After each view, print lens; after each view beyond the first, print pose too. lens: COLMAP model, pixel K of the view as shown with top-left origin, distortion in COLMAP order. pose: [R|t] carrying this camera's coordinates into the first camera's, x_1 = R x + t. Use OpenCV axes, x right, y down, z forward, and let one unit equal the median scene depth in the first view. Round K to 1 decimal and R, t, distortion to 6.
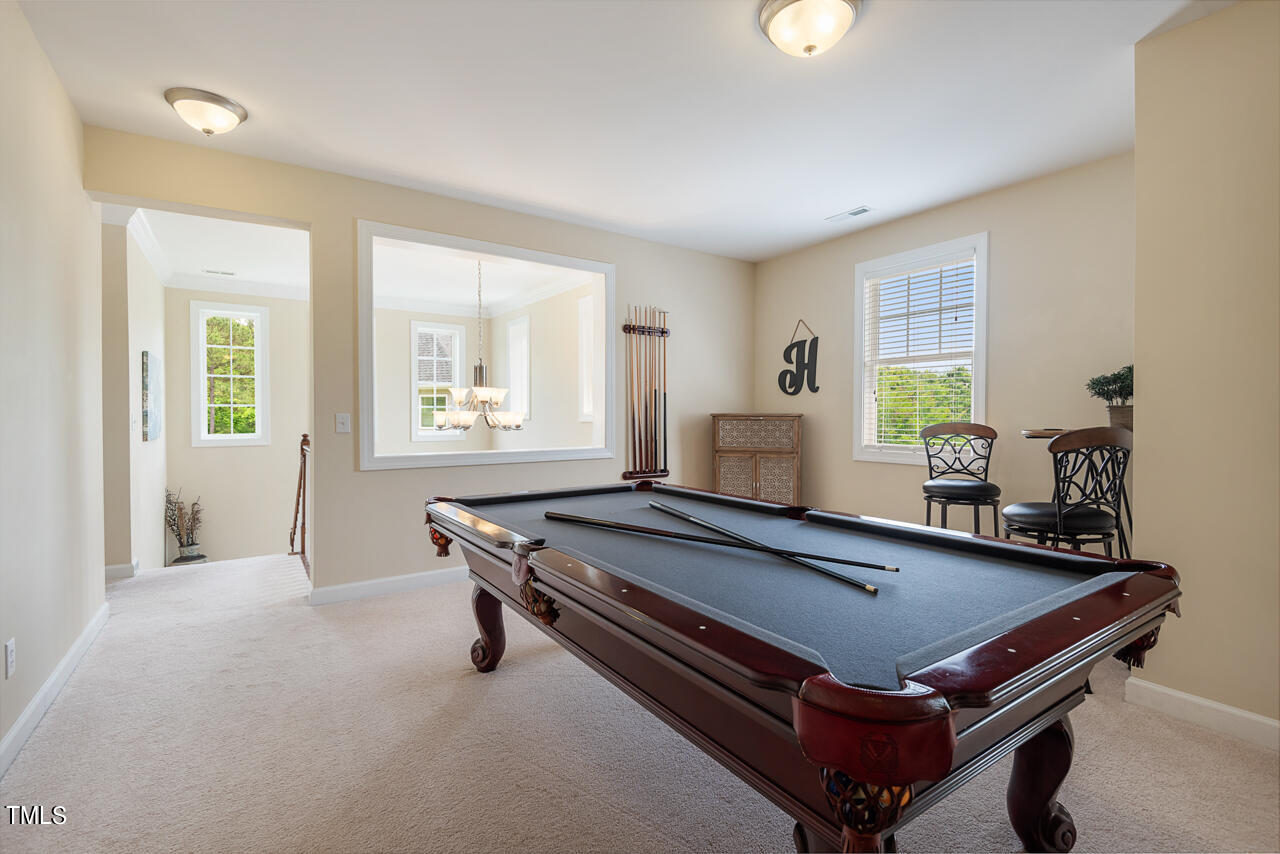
lens RADIAL K [[580.1, 0, 643.4], [0, 580.1, 423.9], [0, 0, 1]] dist [0.043164, -0.030232]
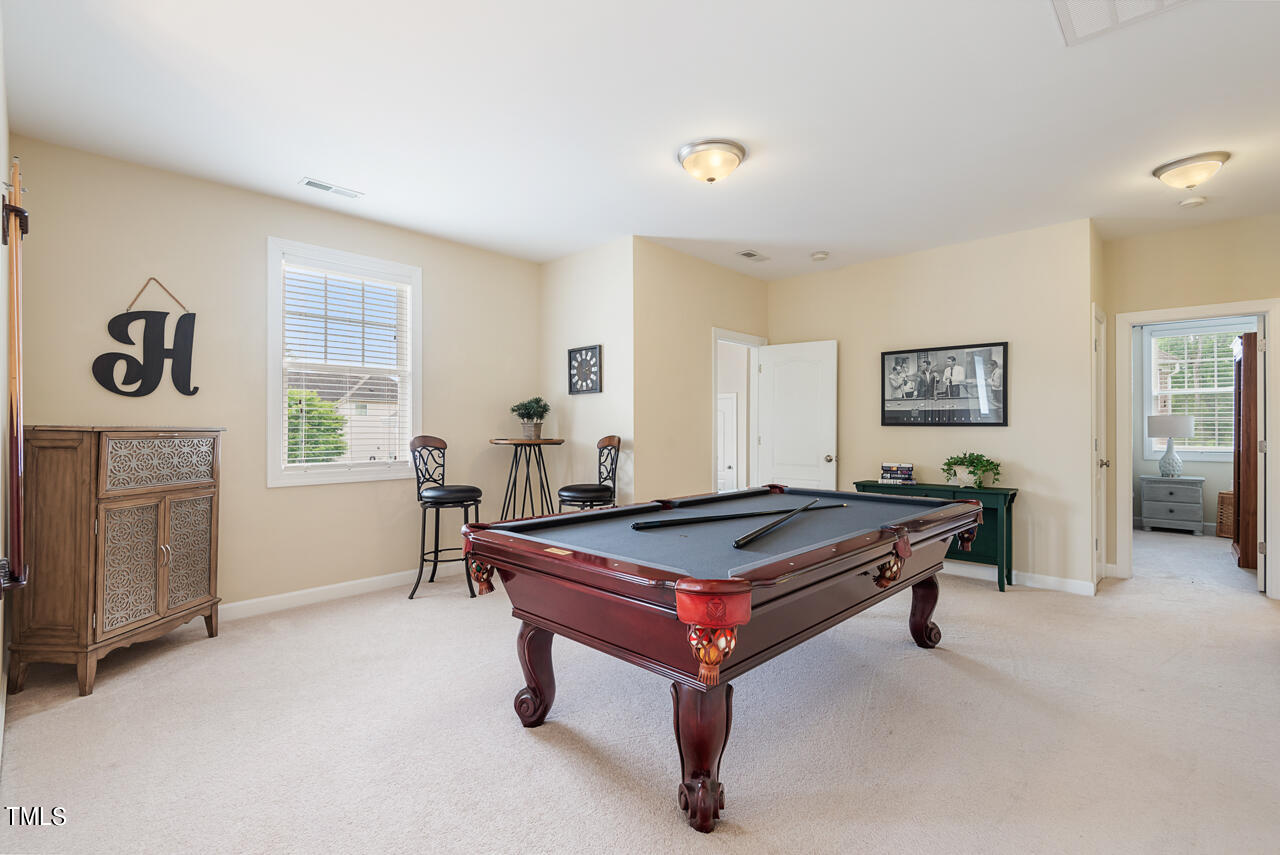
lens RADIAL K [[580.1, 0, 643.4], [0, 580.1, 424.4], [0, 0, 1]] dist [0.043164, -0.030232]
pose [[-0.202501, 0.006973, 0.979257, -0.629593], [0.014832, 0.999882, -0.004052, -0.013752], [-0.979170, 0.013704, -0.202581, 0.835827]]
